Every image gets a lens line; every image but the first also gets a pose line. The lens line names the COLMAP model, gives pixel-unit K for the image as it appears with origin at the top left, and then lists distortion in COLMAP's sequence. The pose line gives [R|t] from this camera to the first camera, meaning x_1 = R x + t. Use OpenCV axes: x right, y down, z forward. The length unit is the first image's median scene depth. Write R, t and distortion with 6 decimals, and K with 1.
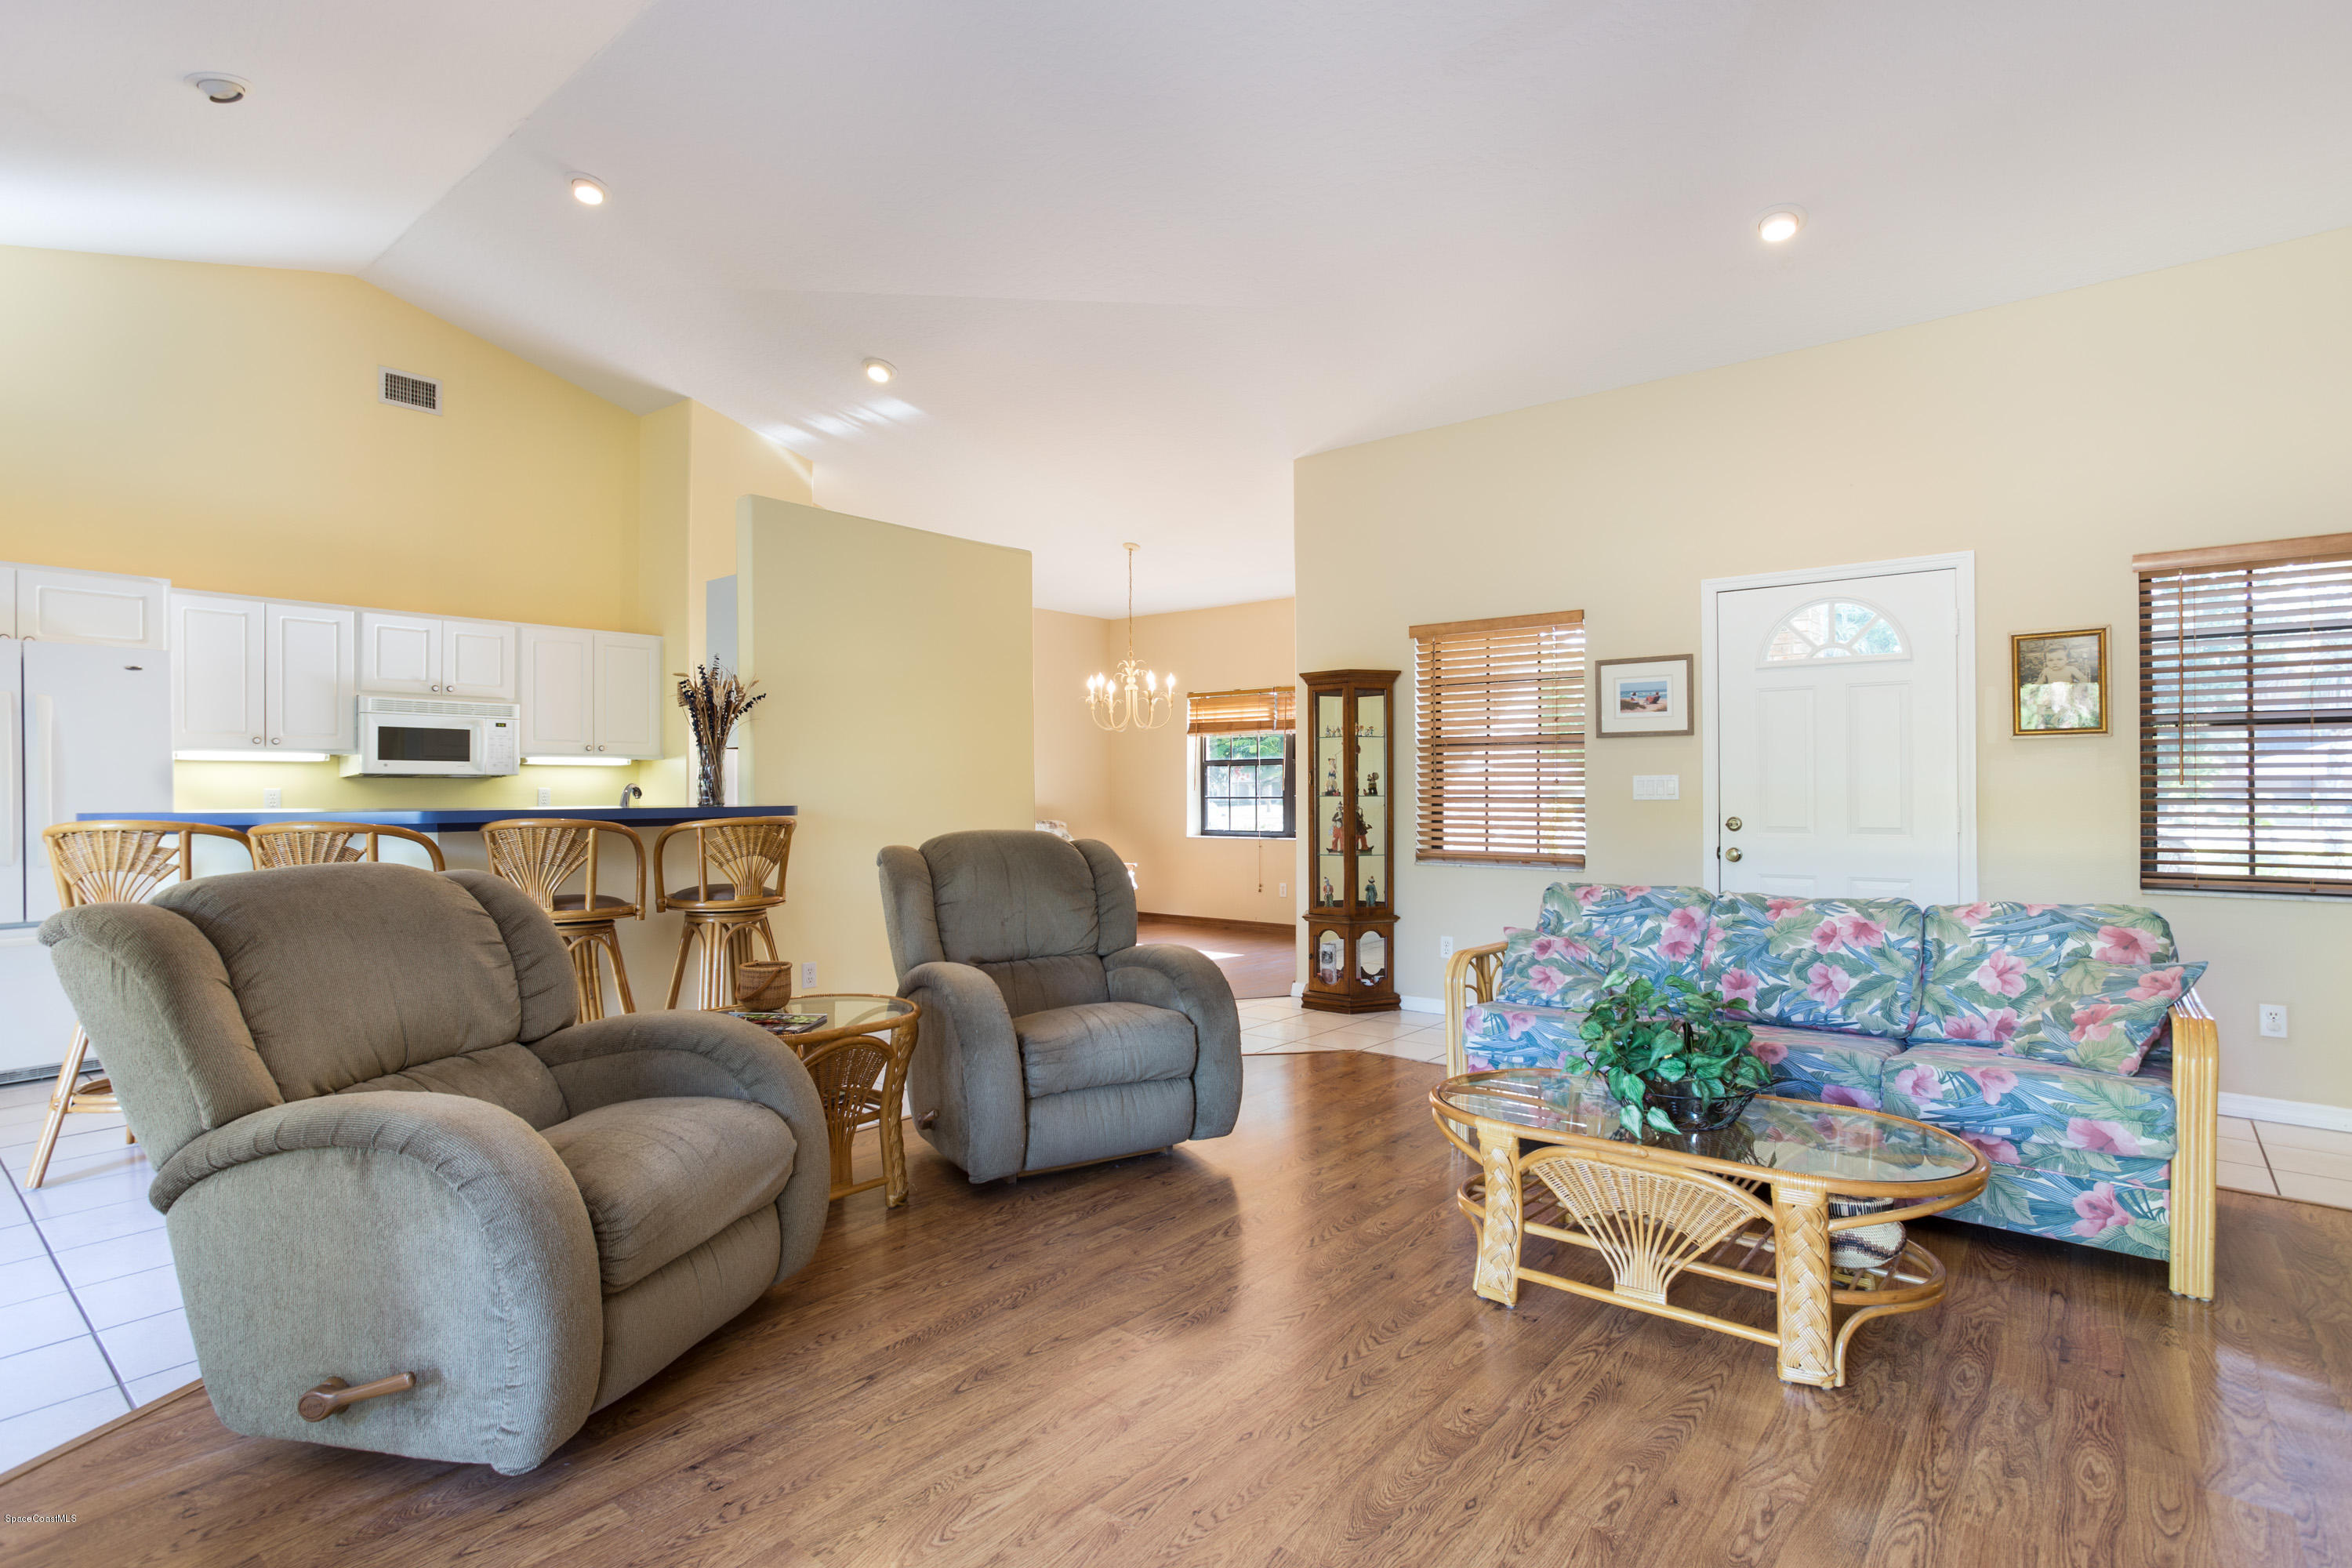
lens RADIAL K [[1151.6, 0, 1176.0], [0, 1151.6, 784.0], [0, 0, 1]] dist [-0.021388, 0.001064]
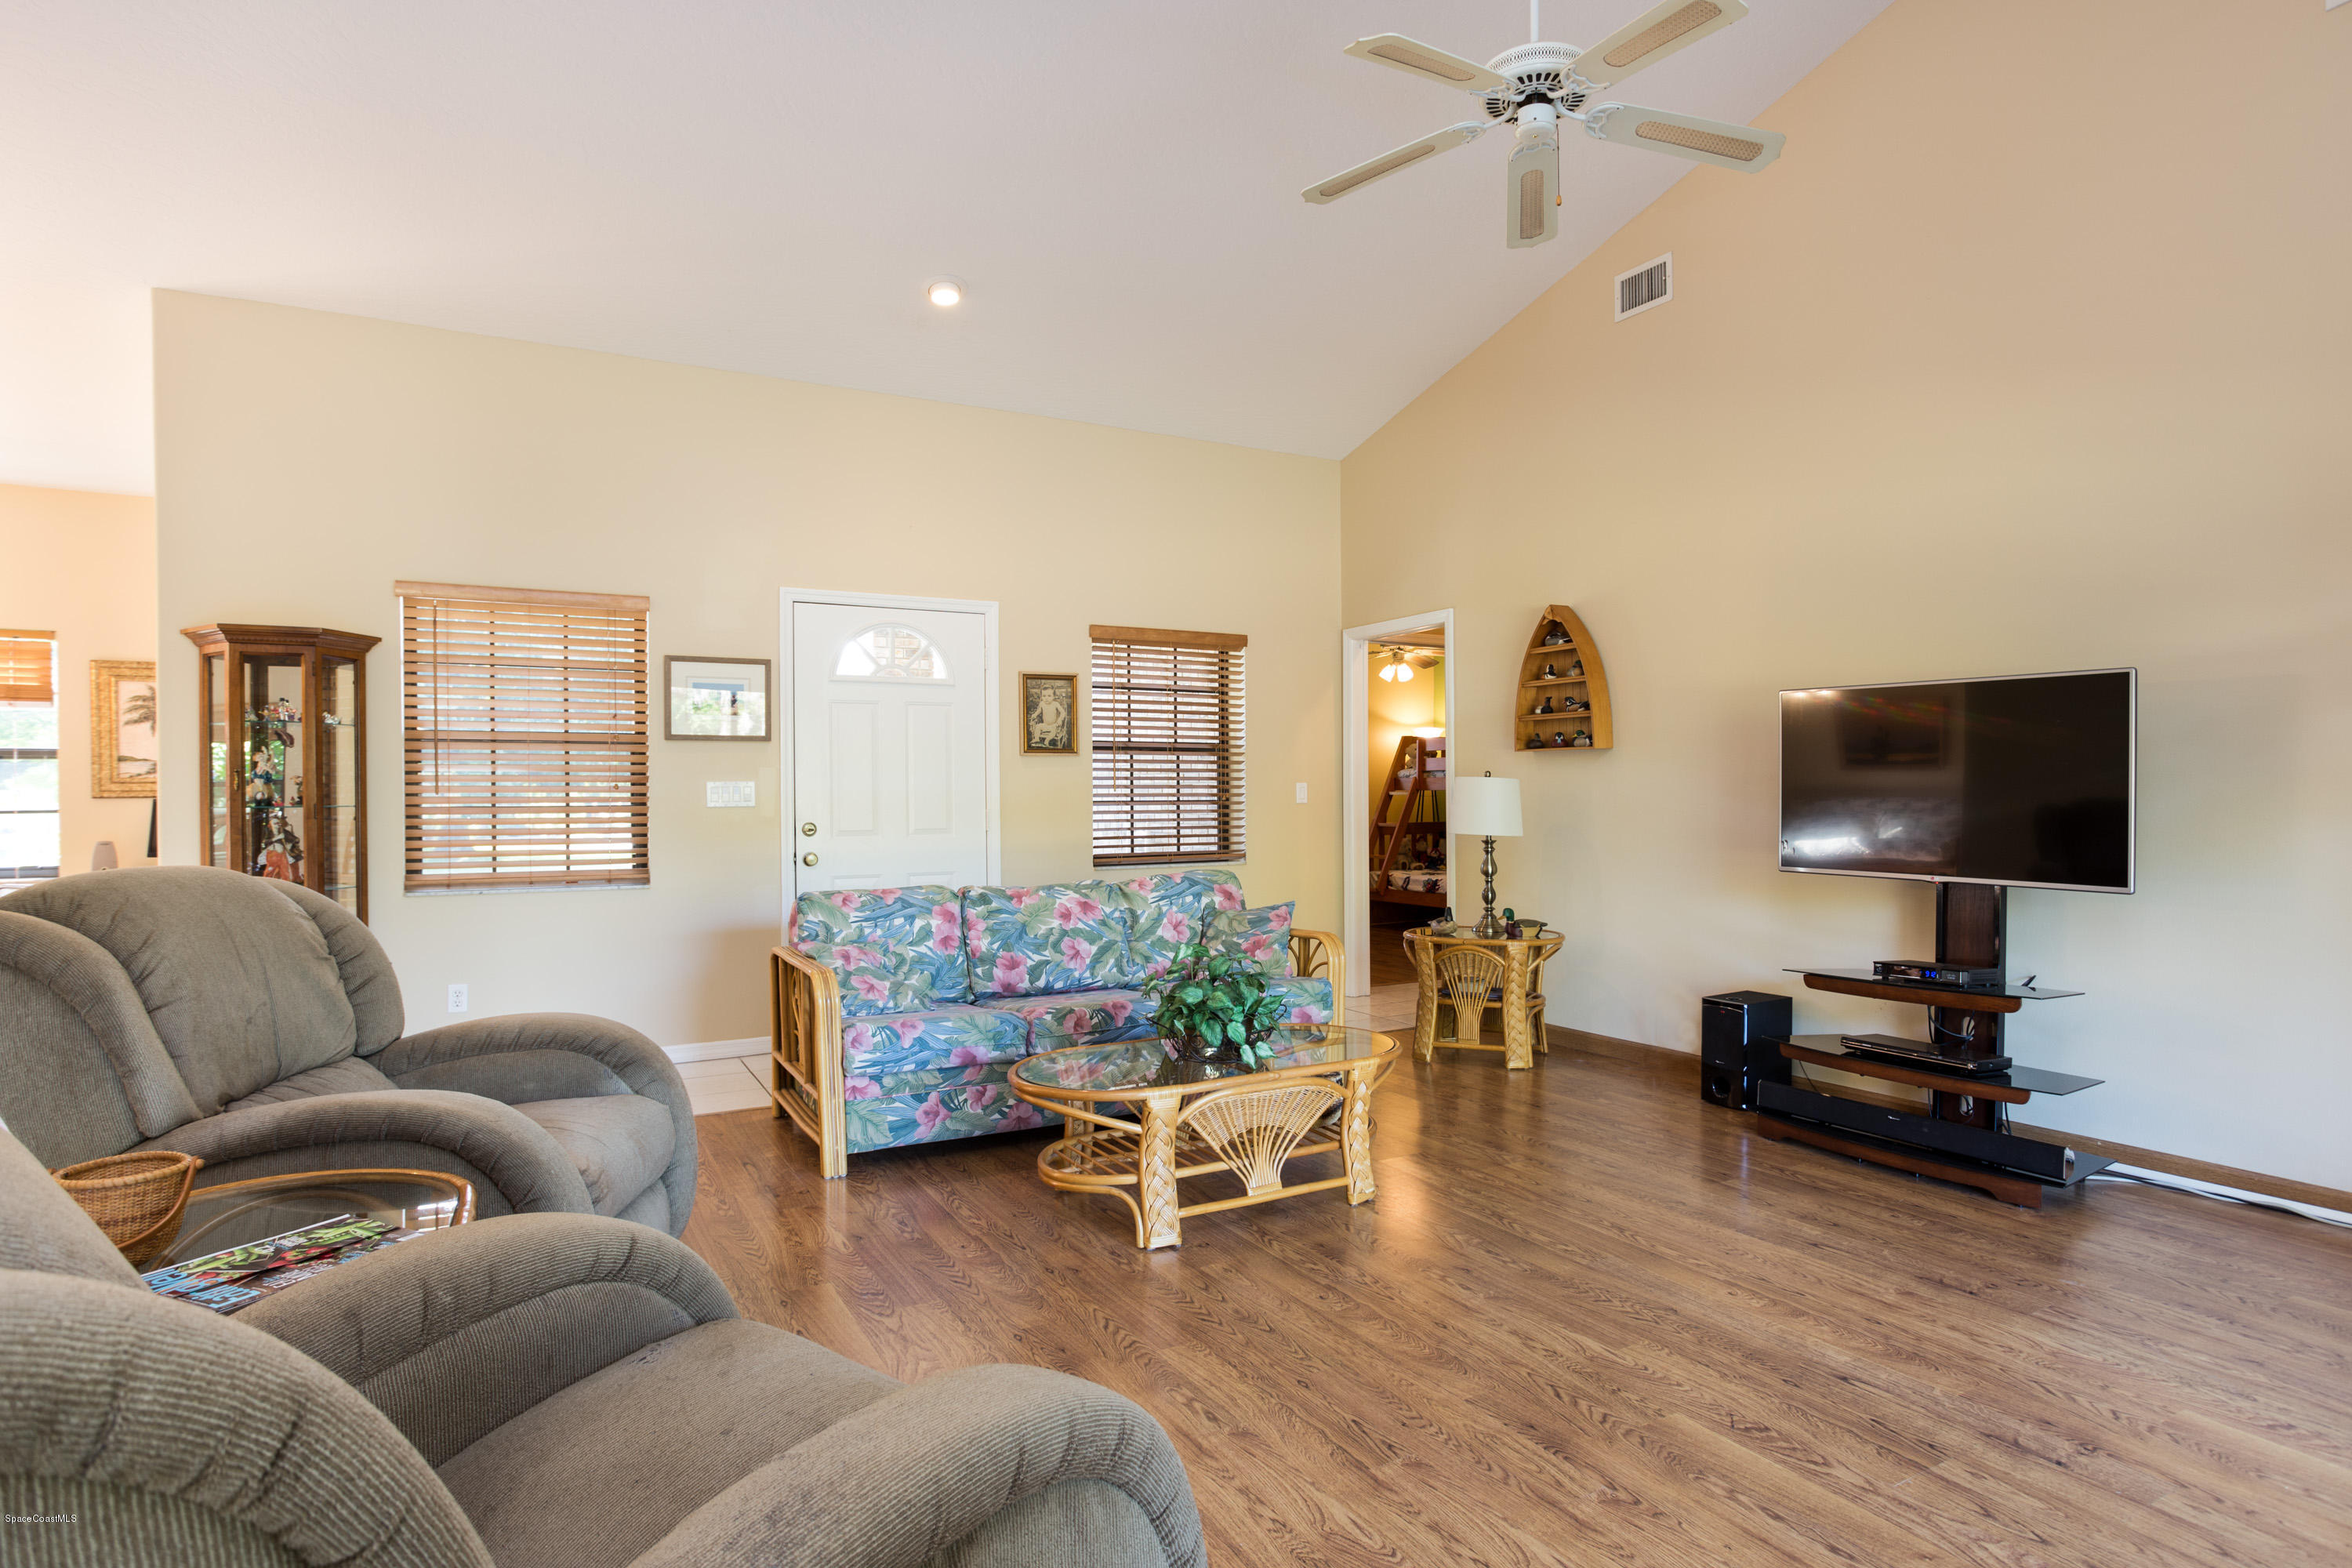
lens RADIAL K [[1271.6, 0, 1174.0], [0, 1271.6, 796.1], [0, 0, 1]] dist [-0.029269, 0.000580]
pose [[0.374784, -0.002341, 0.927109, -0.623165], [-0.000863, 0.999995, 0.002874, 0.002172], [-0.927112, -0.001877, 0.374780, 0.372319]]
